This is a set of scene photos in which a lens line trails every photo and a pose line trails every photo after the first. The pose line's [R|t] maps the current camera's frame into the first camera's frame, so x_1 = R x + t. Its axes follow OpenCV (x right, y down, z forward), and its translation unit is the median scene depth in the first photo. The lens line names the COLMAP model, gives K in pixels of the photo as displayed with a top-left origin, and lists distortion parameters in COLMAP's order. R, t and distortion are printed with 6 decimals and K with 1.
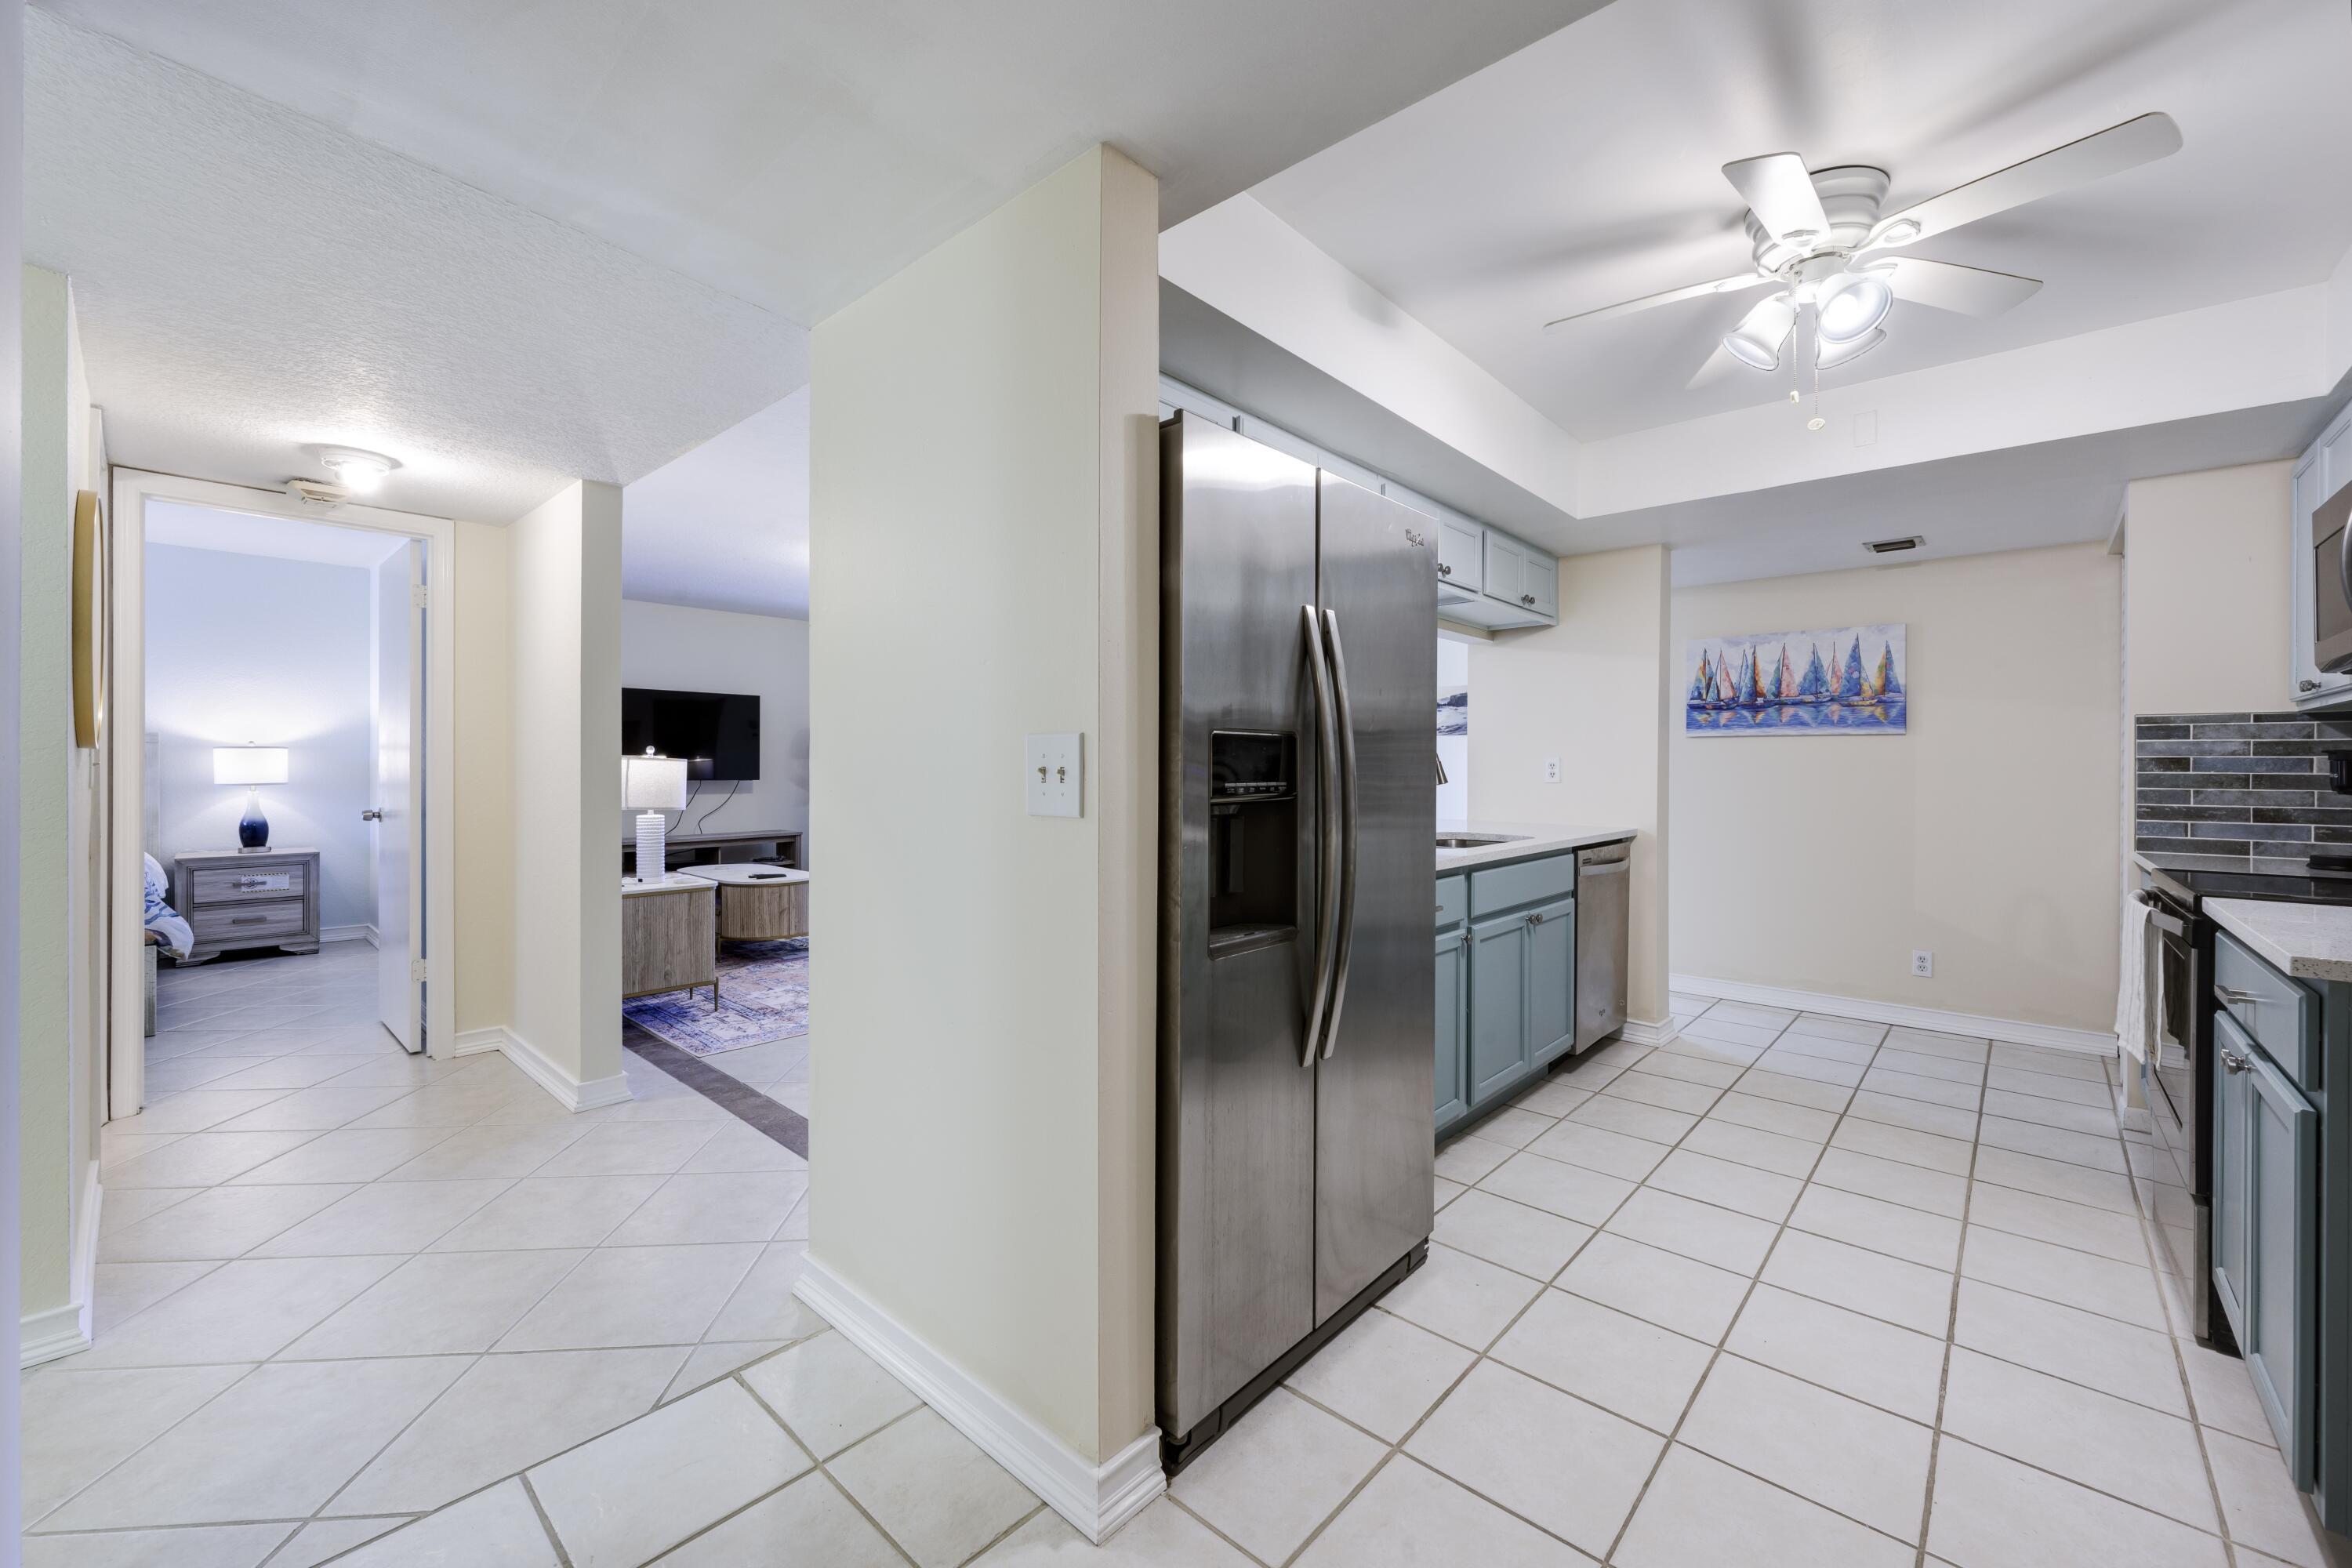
lens RADIAL K [[925.0, 0, 1187.4], [0, 925.0, 764.8], [0, 0, 1]] dist [-0.001872, 0.000871]
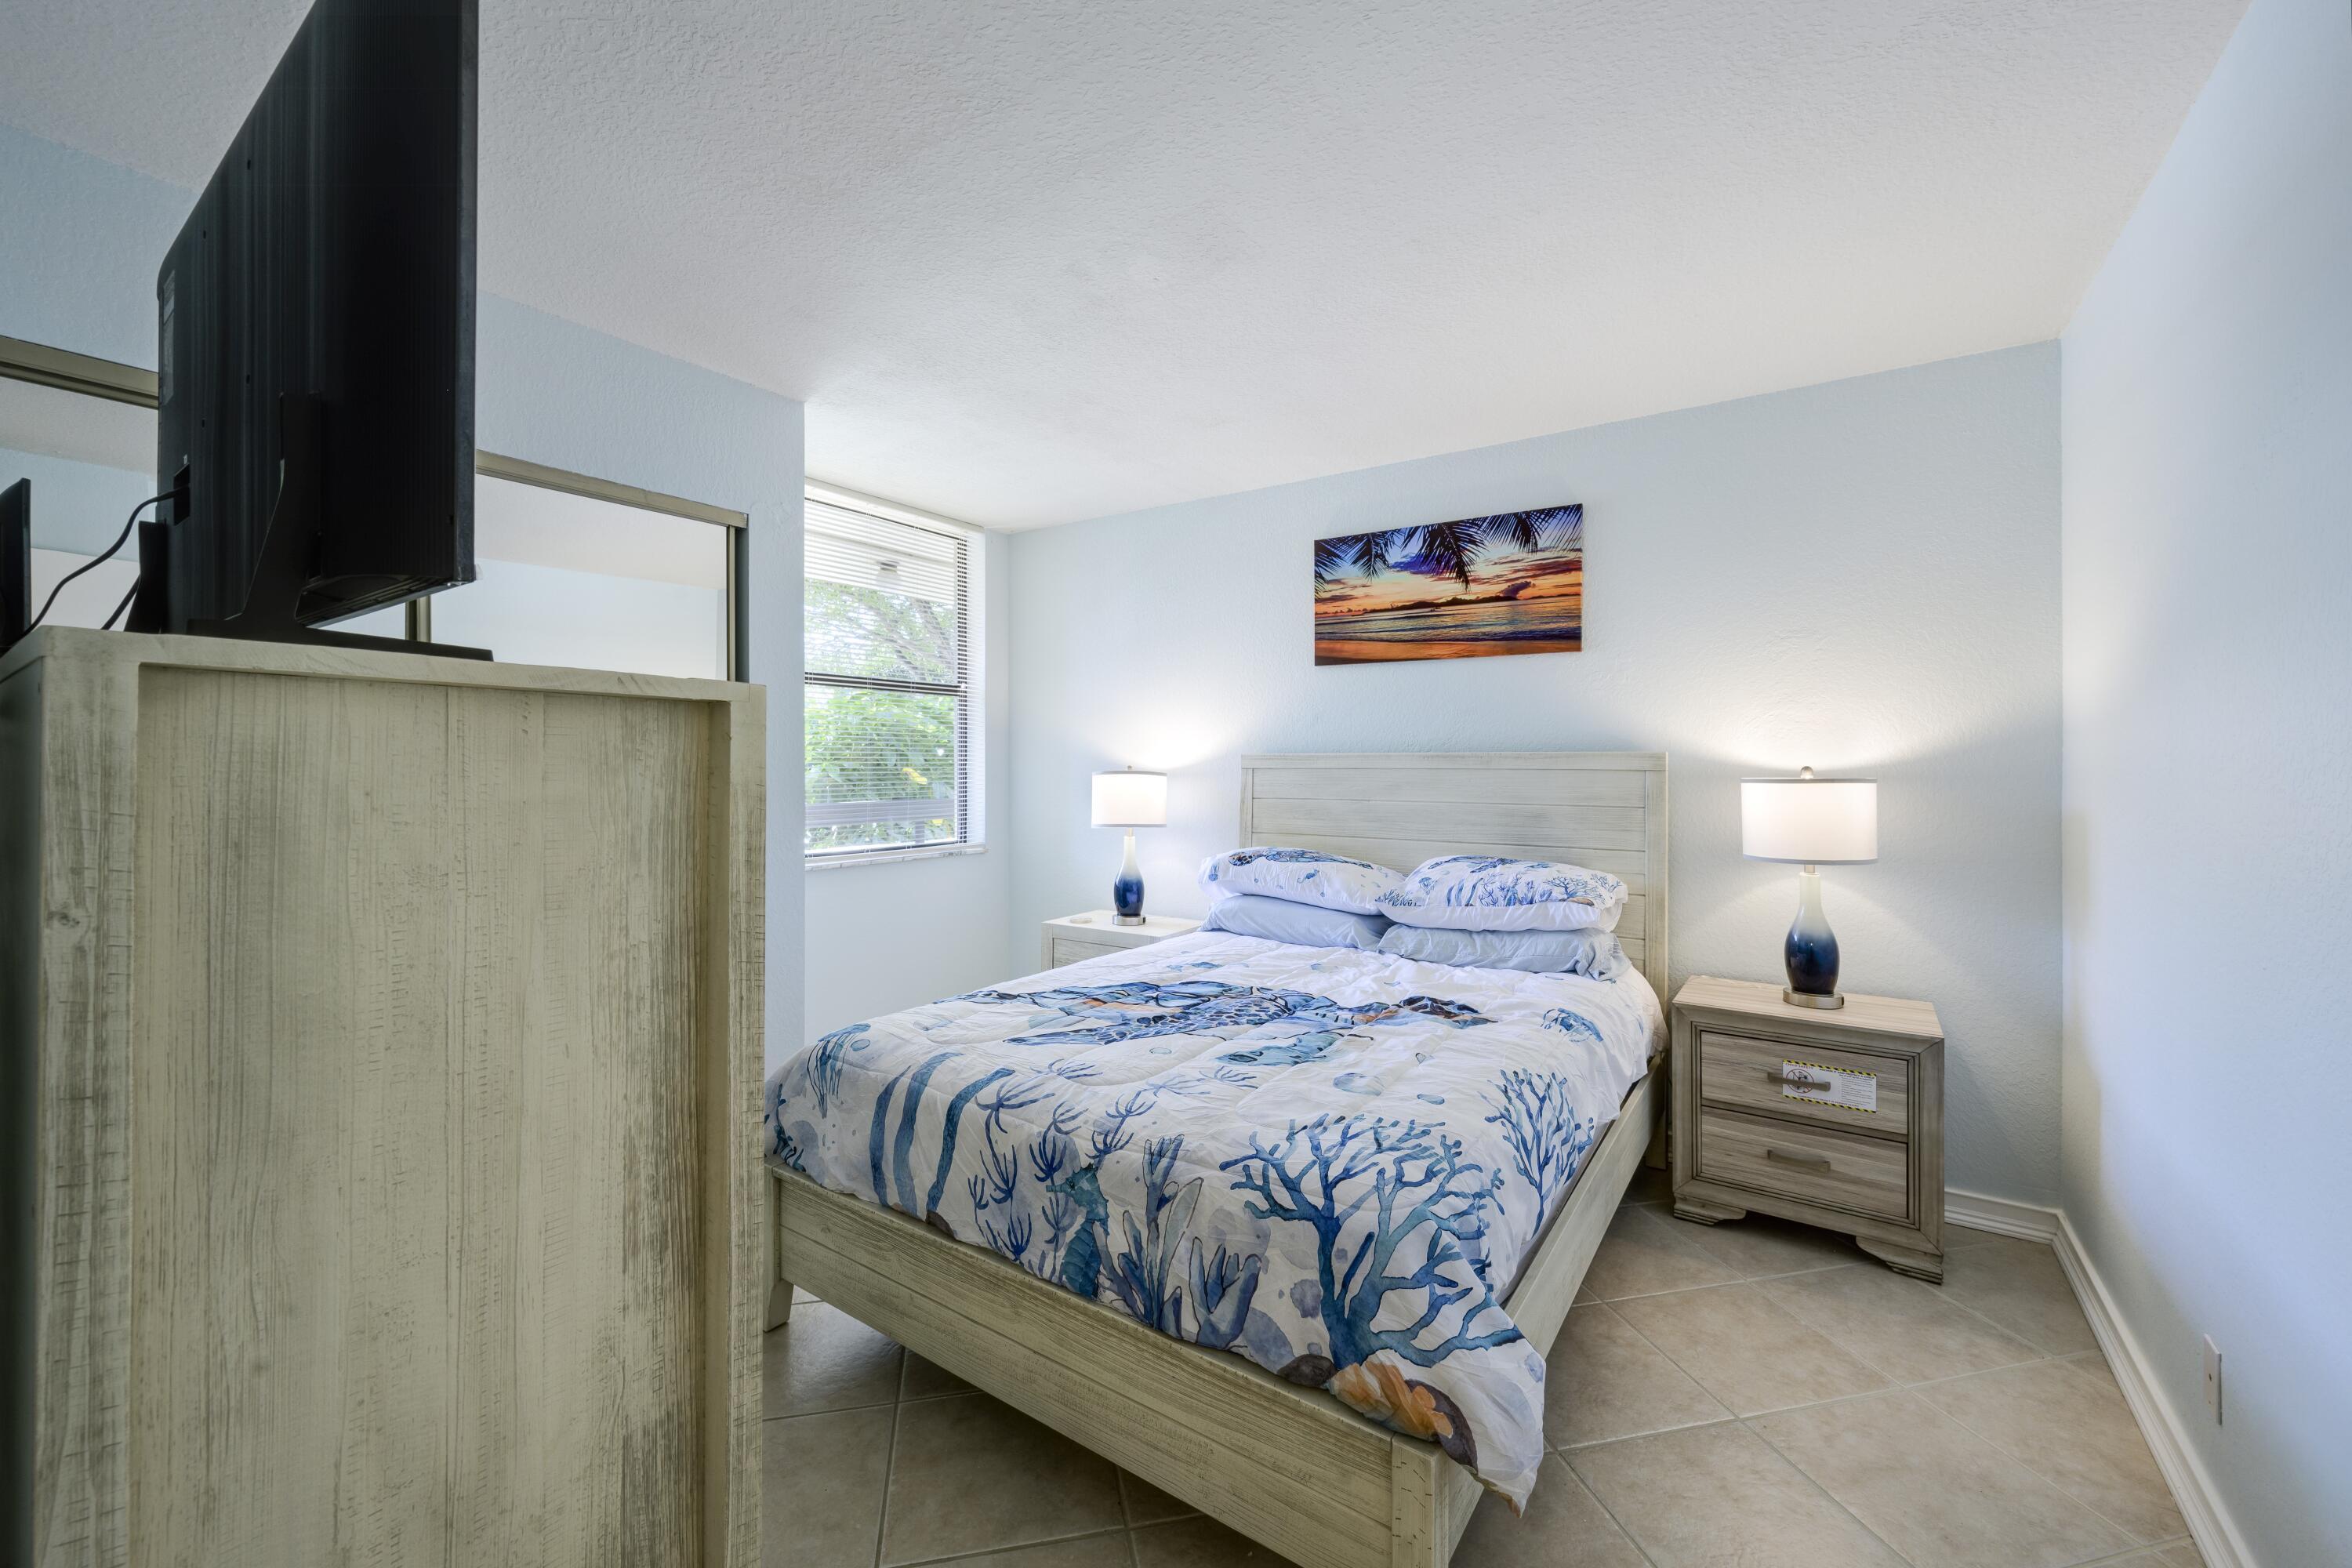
lens RADIAL K [[925.0, 0, 1174.4], [0, 925.0, 781.3], [0, 0, 1]] dist [-0.001872, 0.000871]
pose [[0.119070, 0.007642, -0.992856, -0.592023], [0.000080, 0.999970, 0.007707, -0.021415], [0.992886, -0.000997, 0.119066, 0.631262]]
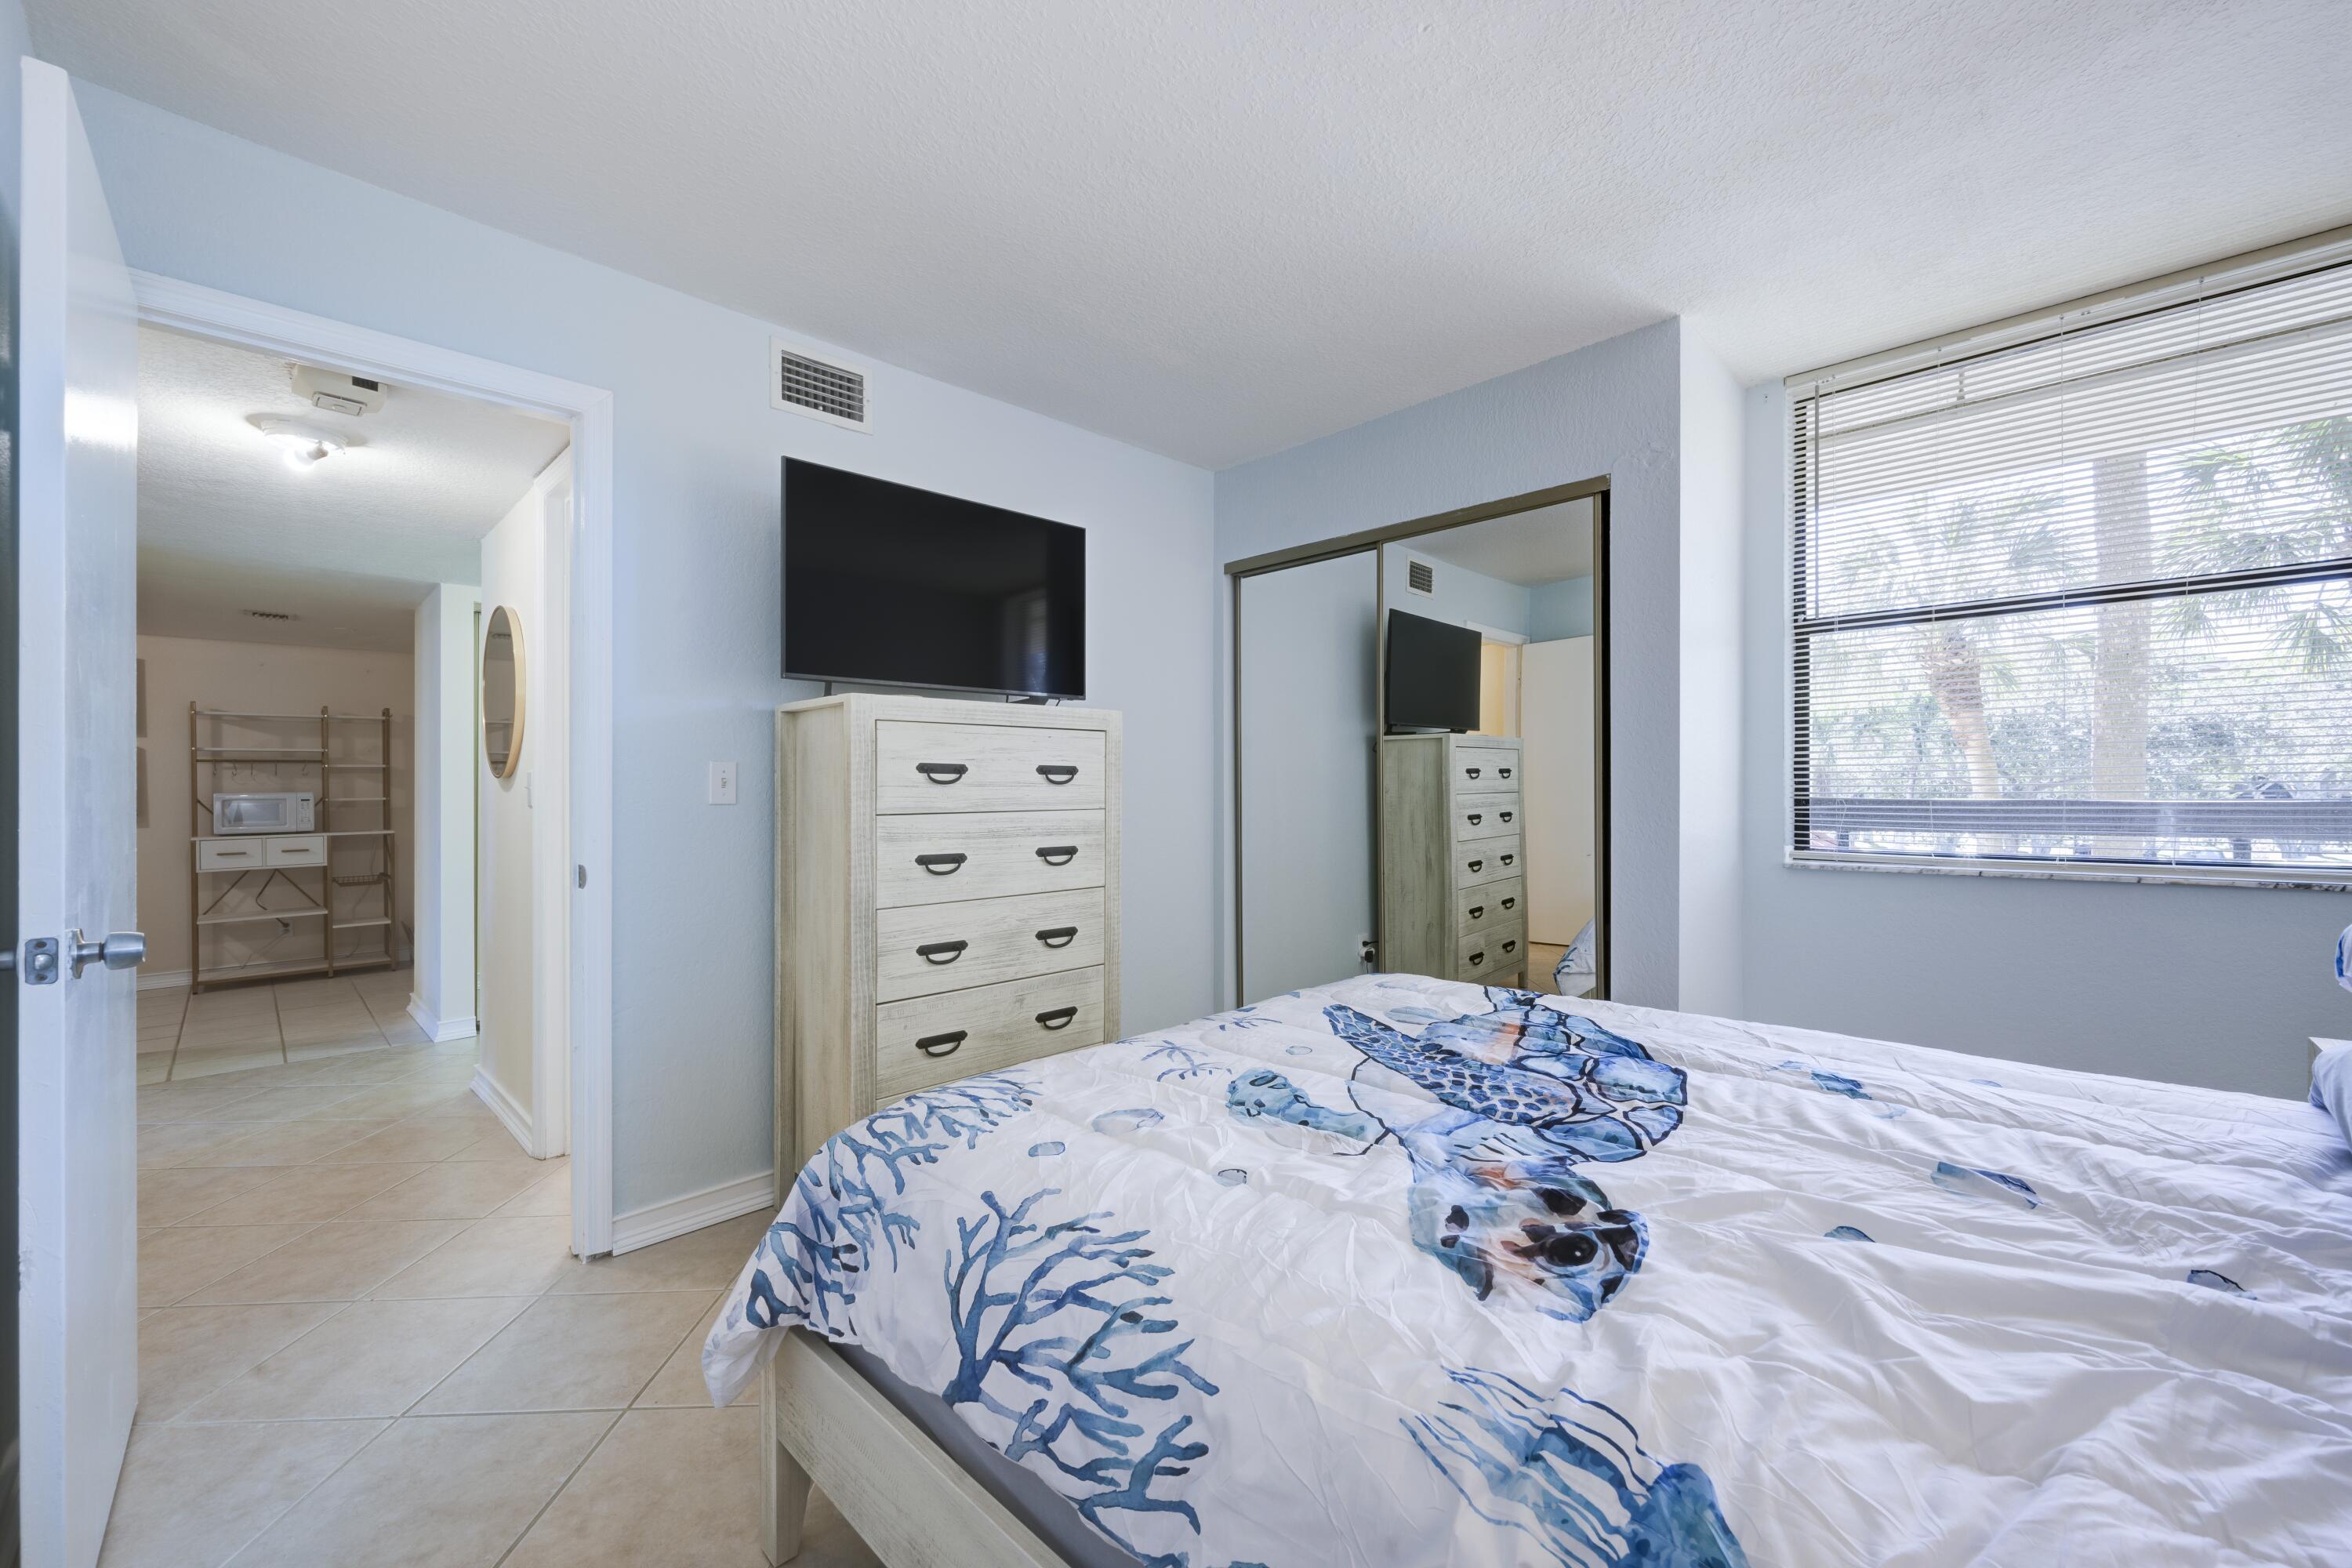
lens RADIAL K [[925.0, 0, 1188.7], [0, 925.0, 787.4], [0, 0, 1]] dist [-0.001872, 0.000871]
pose [[-0.999384, 0.000513, 0.035086, -0.822617], [0.000495, 1.000000, -0.000512, -0.004240], [-0.035086, -0.000495, -0.999384, 0.860568]]
